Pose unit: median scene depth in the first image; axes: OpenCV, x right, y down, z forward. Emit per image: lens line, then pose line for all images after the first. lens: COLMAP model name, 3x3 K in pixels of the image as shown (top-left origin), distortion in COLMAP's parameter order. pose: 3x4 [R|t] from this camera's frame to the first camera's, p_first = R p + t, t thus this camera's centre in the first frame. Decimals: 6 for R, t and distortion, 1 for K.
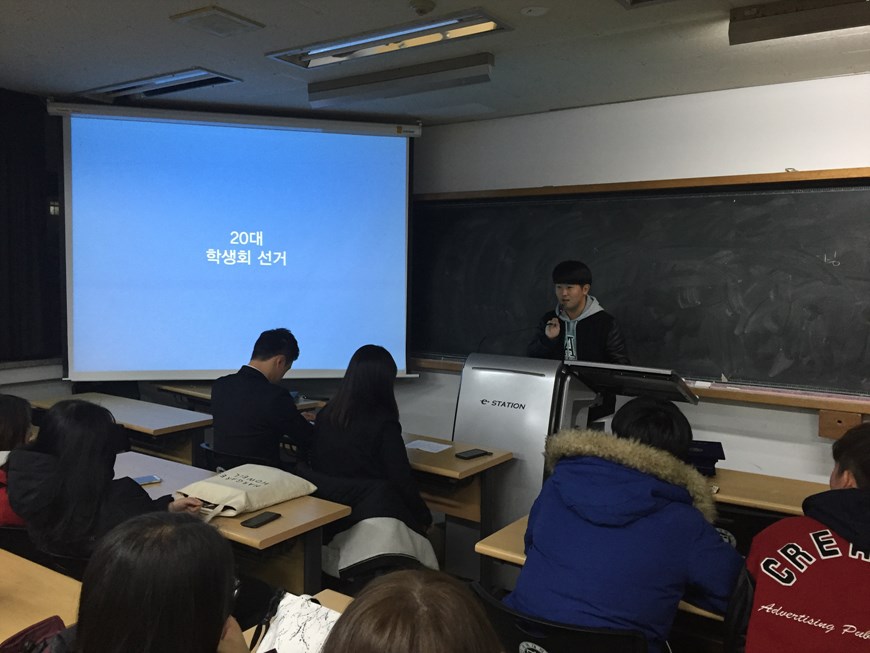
lens RADIAL K [[751.0, 0, 429.7], [0, 751.0, 327.0], [0, 0, 1]] dist [0.076577, -0.104495]
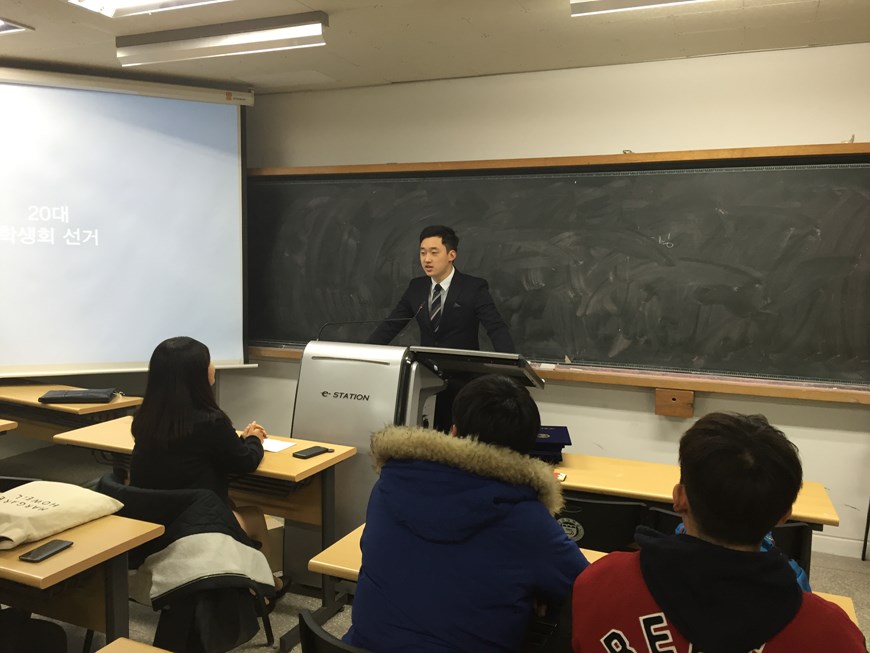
lens RADIAL K [[751.0, 0, 433.7], [0, 751.0, 327.8], [0, 0, 1]] dist [0.076577, -0.104495]
pose [[0.980049, -0.019273, 0.197822, 0.019161], [0.014705, 0.999591, 0.024533, -0.001825], [-0.198214, -0.021135, 0.979931, 0.061963]]
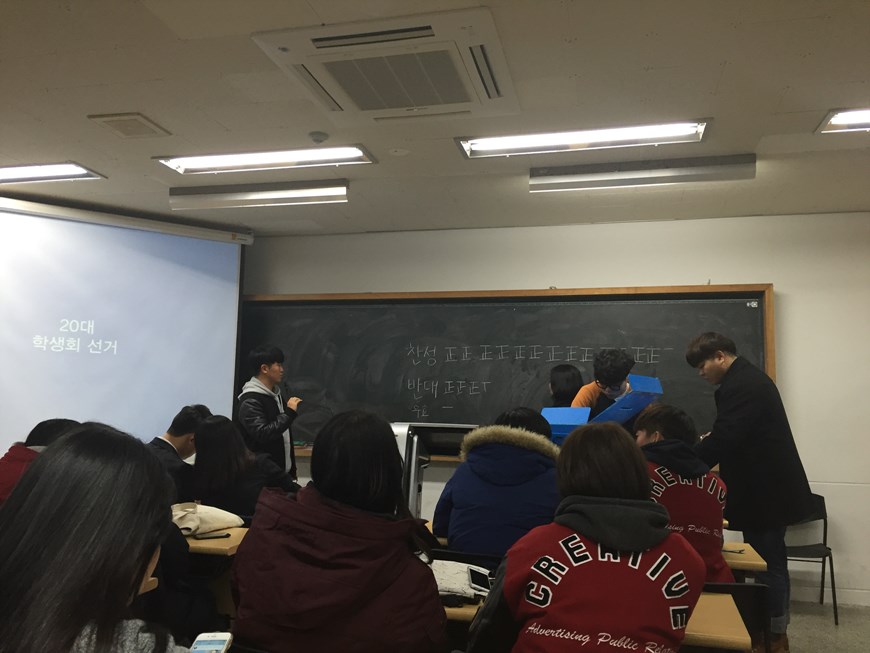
lens RADIAL K [[751.0, 0, 434.0], [0, 751.0, 325.1], [0, 0, 1]] dist [0.076577, -0.104495]
pose [[0.931268, 0.042613, 0.361833, -0.199681], [0.023315, 0.984131, -0.175907, 0.086730], [-0.363587, 0.172252, 0.915496, -0.134718]]
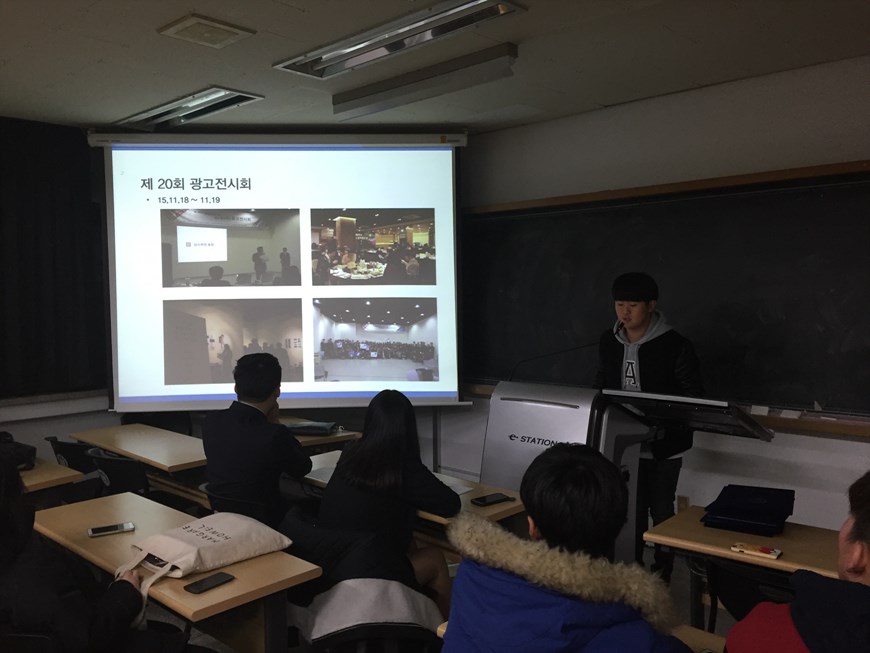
lens RADIAL K [[751.0, 0, 428.0], [0, 751.0, 328.4], [0, 0, 1]] dist [0.076577, -0.104495]
pose [[0.987259, -0.023371, -0.157395, 0.100590], [0.019657, 0.999491, -0.025108, -0.006303], [0.157902, 0.021695, 0.987216, 0.101321]]
